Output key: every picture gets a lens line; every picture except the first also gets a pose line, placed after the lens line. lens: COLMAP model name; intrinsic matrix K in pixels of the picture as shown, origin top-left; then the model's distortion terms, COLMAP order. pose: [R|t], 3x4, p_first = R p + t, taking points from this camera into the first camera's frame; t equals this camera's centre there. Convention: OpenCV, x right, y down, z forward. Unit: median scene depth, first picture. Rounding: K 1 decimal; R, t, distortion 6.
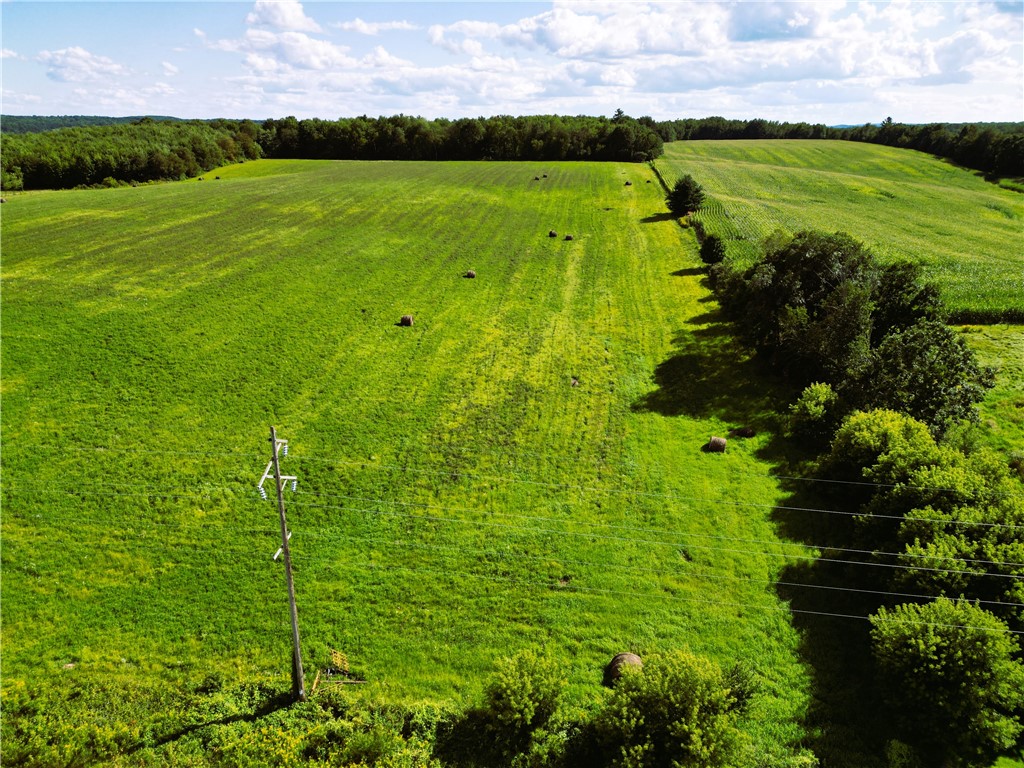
lens RADIAL K [[714.5, 0, 512.7], [0, 714.5, 385.8], [0, 0, 1]] dist [0.078461, -0.072672]
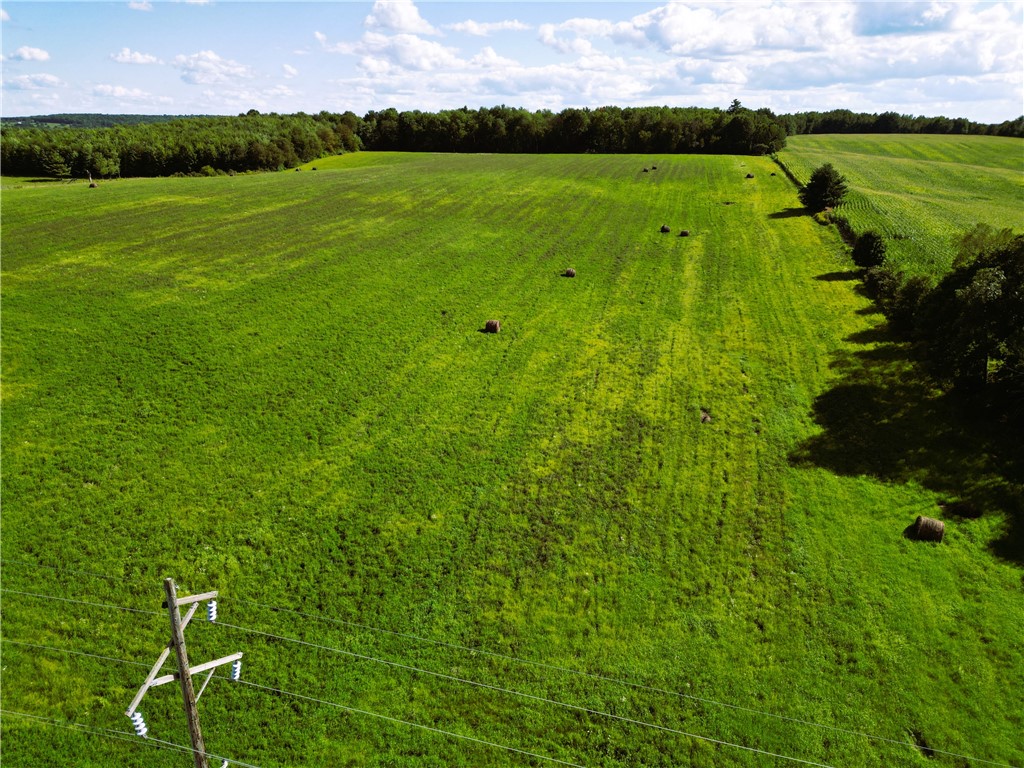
lens RADIAL K [[714.5, 0, 512.7], [0, 714.5, 385.8], [0, 0, 1]] dist [0.078461, -0.072672]
pose [[0.991252, 0.046011, -0.123706, -0.010121], [-0.045956, 0.998938, 0.003298, -0.013664], [0.123726, 0.002416, 0.992313, 0.095167]]
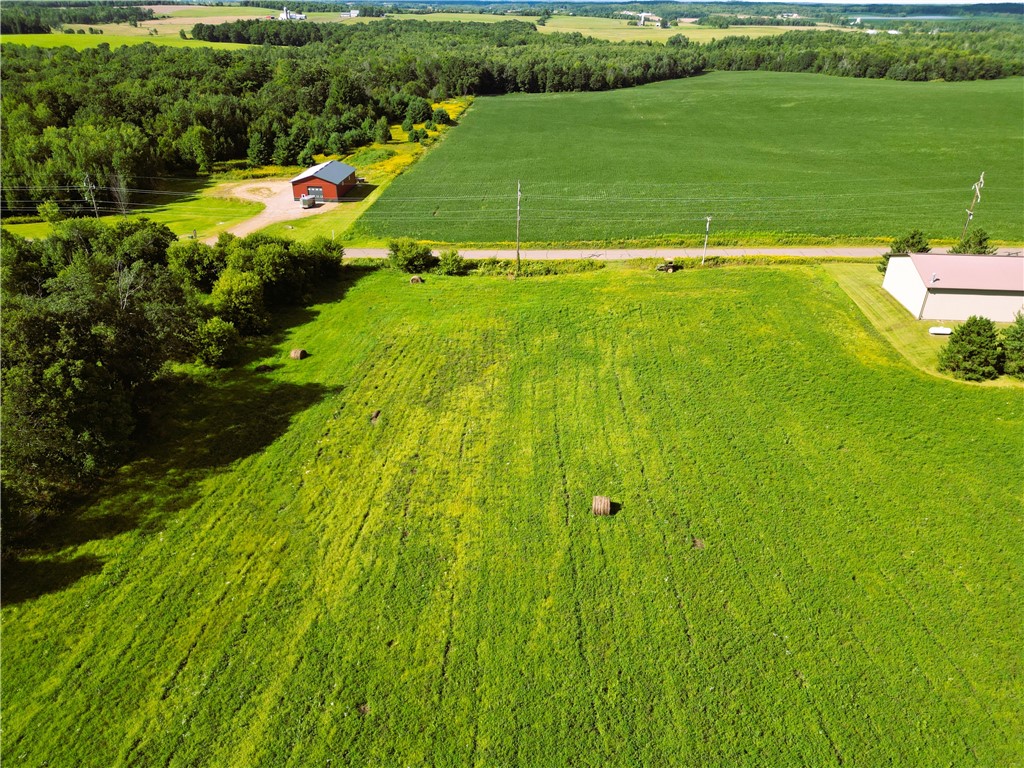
lens RADIAL K [[714.5, 0, 512.7], [0, 714.5, 385.8], [0, 0, 1]] dist [0.078461, -0.072672]
pose [[-0.999094, 0.010573, -0.041229, -0.025076], [-0.023486, 0.670891, 0.741184, -0.328648], [0.035496, 0.741480, -0.670035, 0.712283]]
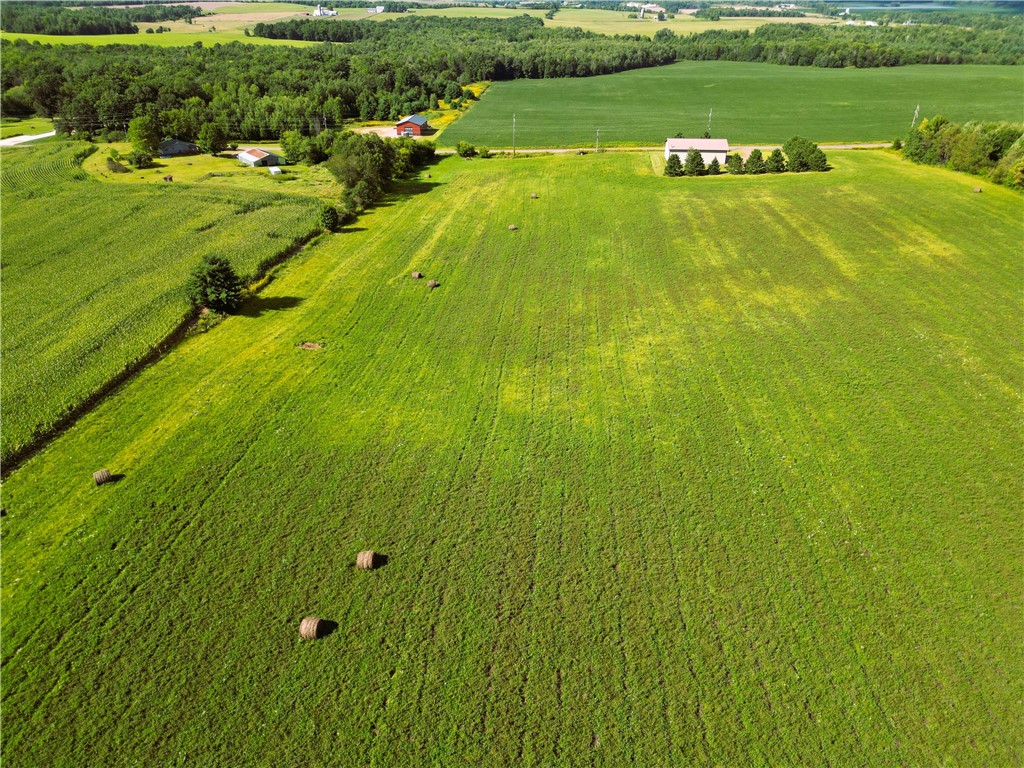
lens RADIAL K [[714.5, 0, 512.7], [0, 714.5, 385.8], [0, 0, 1]] dist [0.078461, -0.072672]
pose [[-0.999671, 0.009453, -0.023839, -0.016196], [-0.011627, 0.661467, 0.749884, -0.696940], [0.022858, 0.749915, -0.661140, 1.503843]]
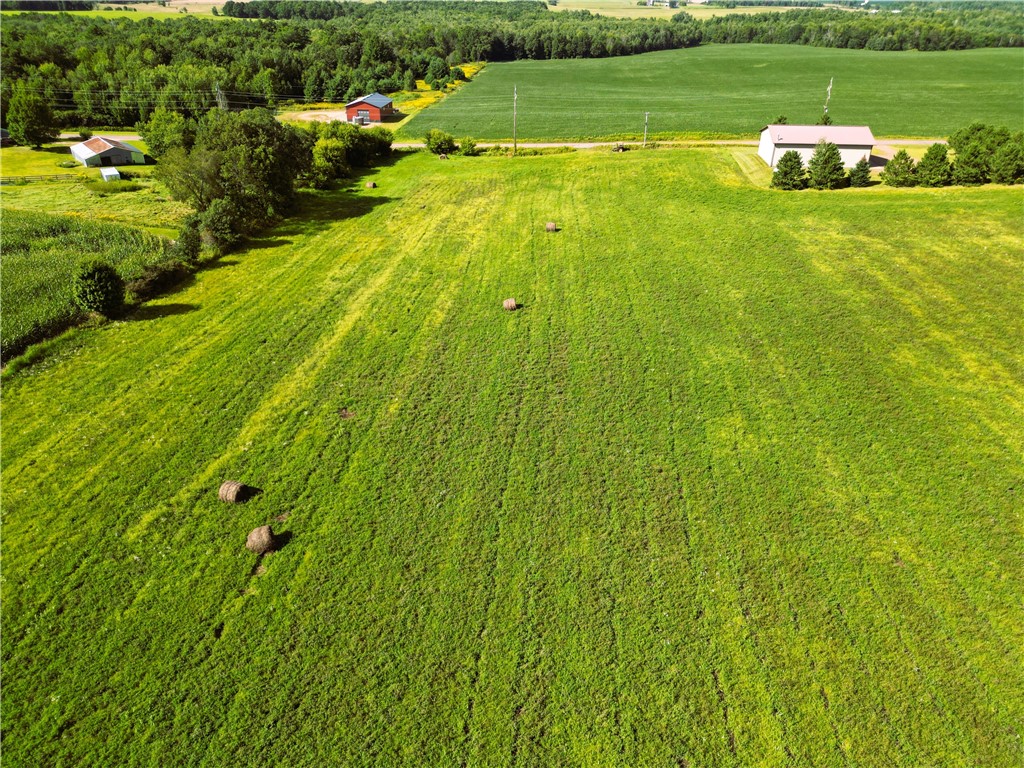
lens RADIAL K [[714.5, 0, 512.7], [0, 714.5, 385.8], [0, 0, 1]] dist [0.078461, -0.072672]
pose [[-0.999660, 0.003378, -0.025841, -0.030080], [-0.017242, 0.657779, 0.753013, -0.419476], [0.019541, 0.753203, -0.657498, 1.038550]]
